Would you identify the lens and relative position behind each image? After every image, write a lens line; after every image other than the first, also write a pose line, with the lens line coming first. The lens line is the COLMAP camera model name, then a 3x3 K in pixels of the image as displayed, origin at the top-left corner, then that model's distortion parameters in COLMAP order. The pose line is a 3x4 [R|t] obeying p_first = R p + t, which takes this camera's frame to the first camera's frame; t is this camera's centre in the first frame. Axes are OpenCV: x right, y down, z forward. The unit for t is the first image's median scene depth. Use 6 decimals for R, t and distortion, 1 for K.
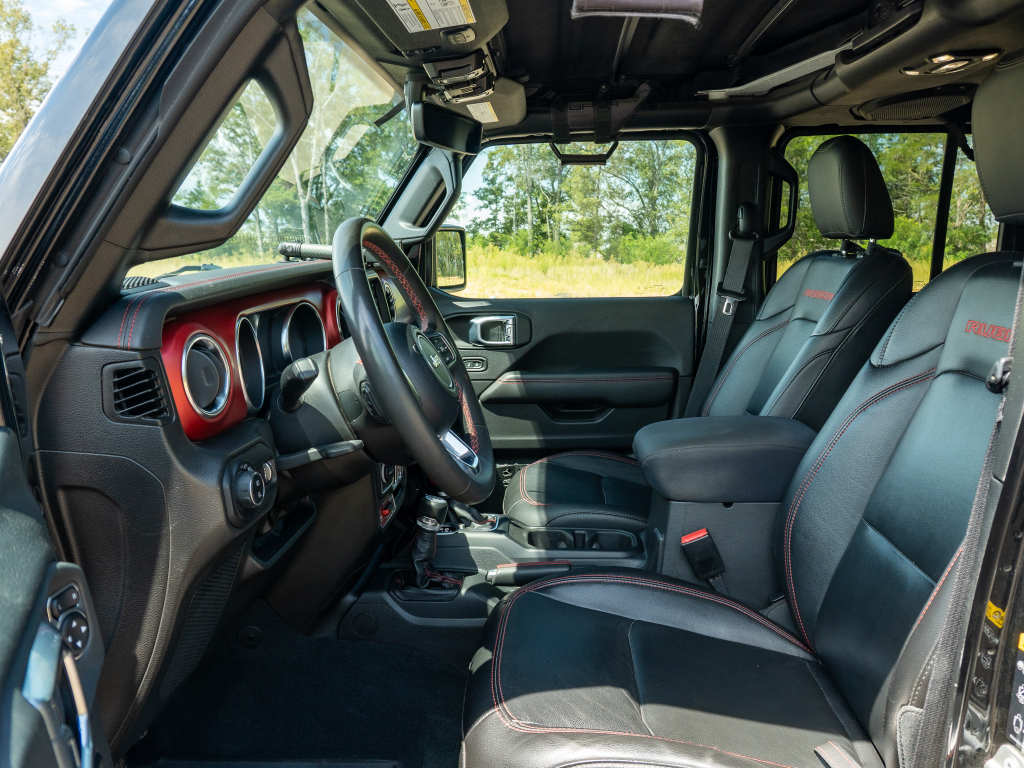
lens RADIAL K [[810.2, 0, 530.6], [0, 810.2, 379.5], [0, 0, 1]] dist [-0.021547, 0.004022]
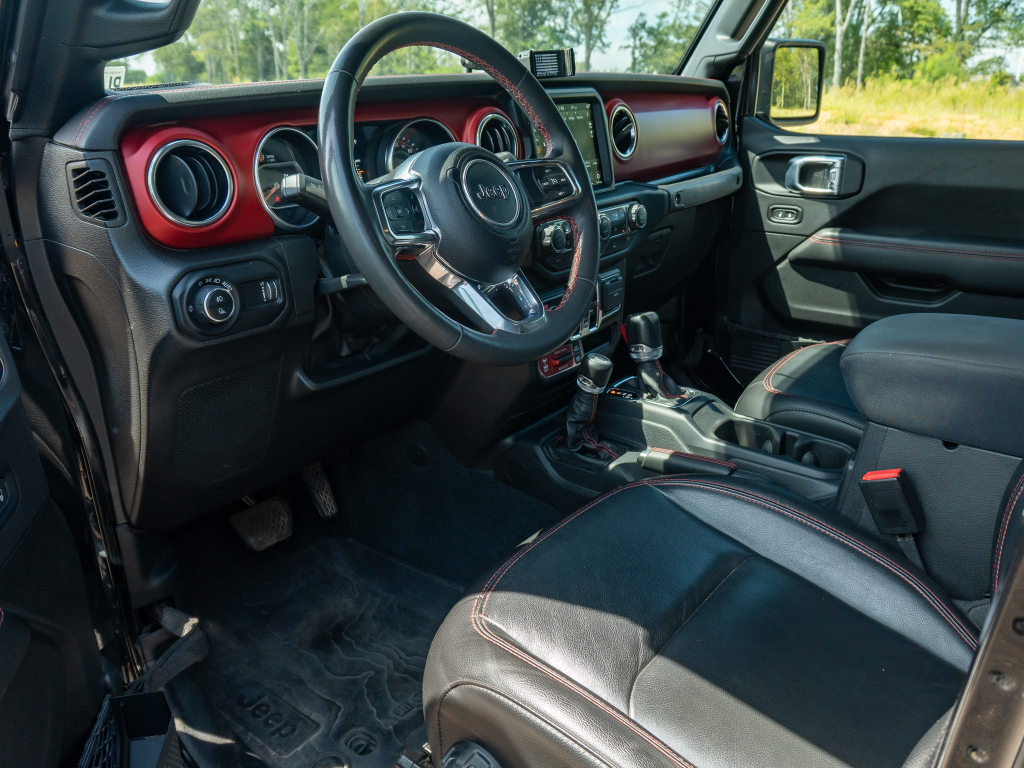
lens RADIAL K [[809.4, 0, 529.2], [0, 809.4, 383.2], [0, 0, 1]] dist [-0.012649, -0.009247]
pose [[0.817973, 0.204198, -0.537795, 0.223627], [-0.095572, 0.970125, 0.222989, -0.011915], [0.567262, -0.131001, 0.813051, 0.174189]]
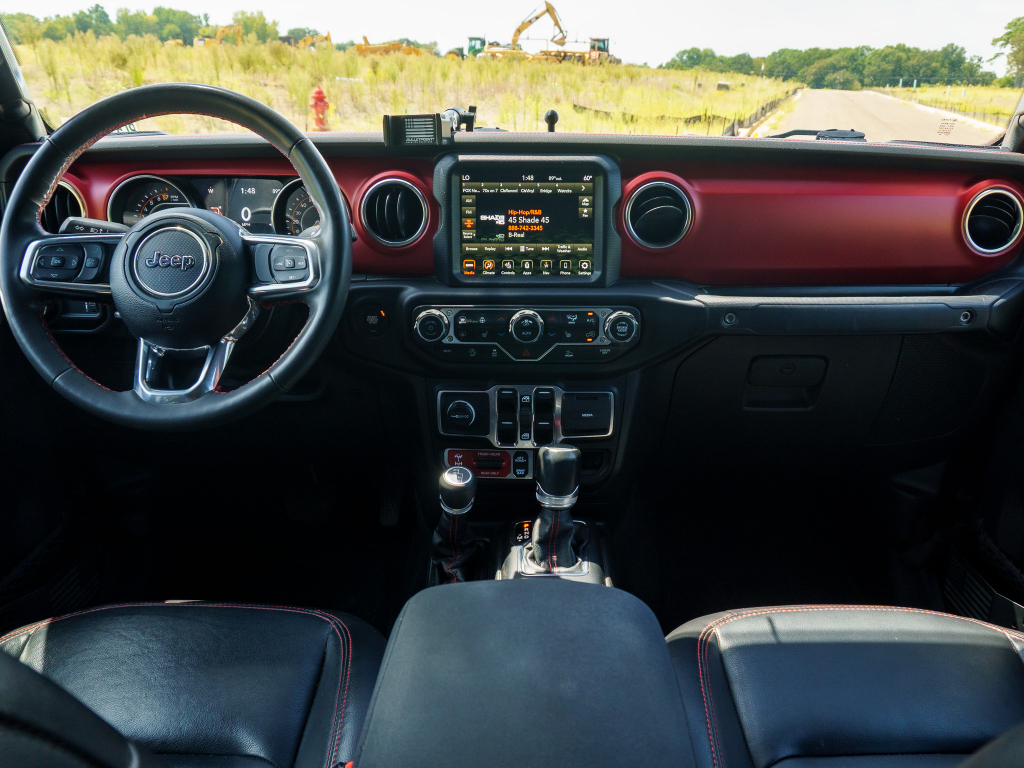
lens RADIAL K [[810.2, 0, 530.6], [0, 810.2, 379.5], [0, 0, 1]] dist [-0.021547, 0.004022]
pose [[0.039160, 0.358616, -0.932663, 0.405571], [-0.181930, 0.920337, 0.346238, -0.150319], [0.982531, 0.156121, 0.101284, 0.725706]]
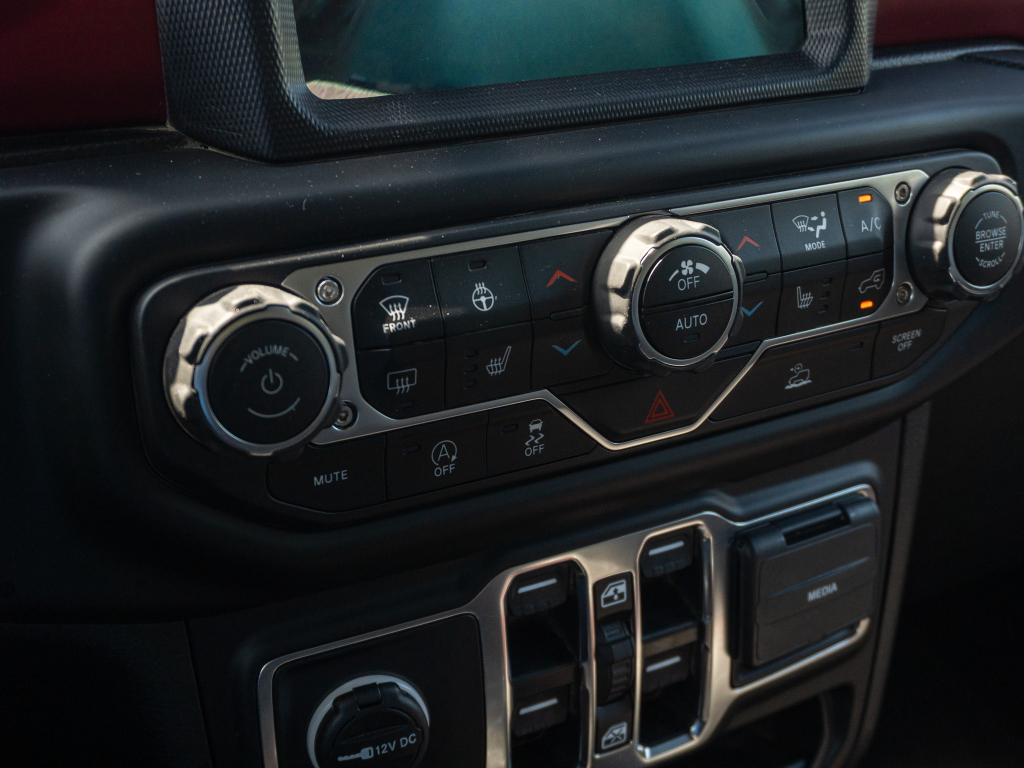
lens RADIAL K [[1360.2, 0, 512.0], [0, 1360.2, 384.0], [0, 0, 1]] dist [0.003545, -0.010658]
pose [[0.517073, 0.311856, -0.797108, 0.037108], [-0.139679, 0.949525, 0.280878, -0.034381], [0.844467, -0.033895, 0.534533, 0.643712]]
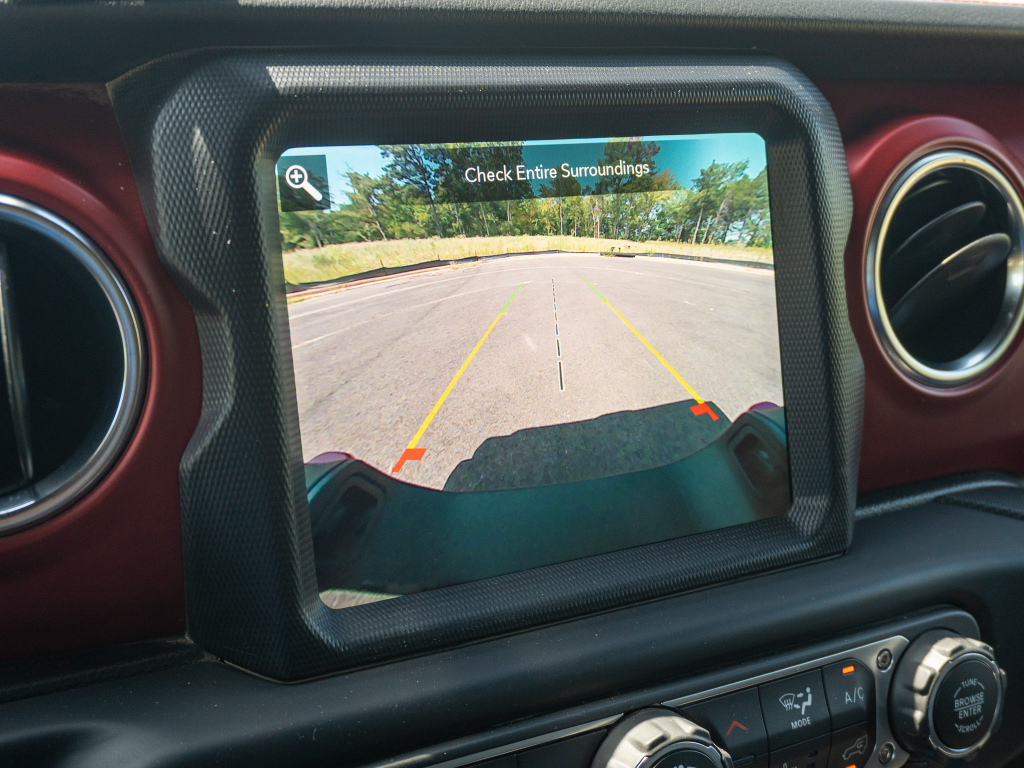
lens RADIAL K [[1360.2, 0, 512.0], [0, 1360.2, 384.0], [0, 0, 1]] dist [0.003545, -0.010658]
pose [[0.519621, 0.231565, -0.822418, 0.029872], [-0.167169, 0.971522, 0.167927, -0.086165], [0.837883, 0.050224, 0.543534, 0.635576]]
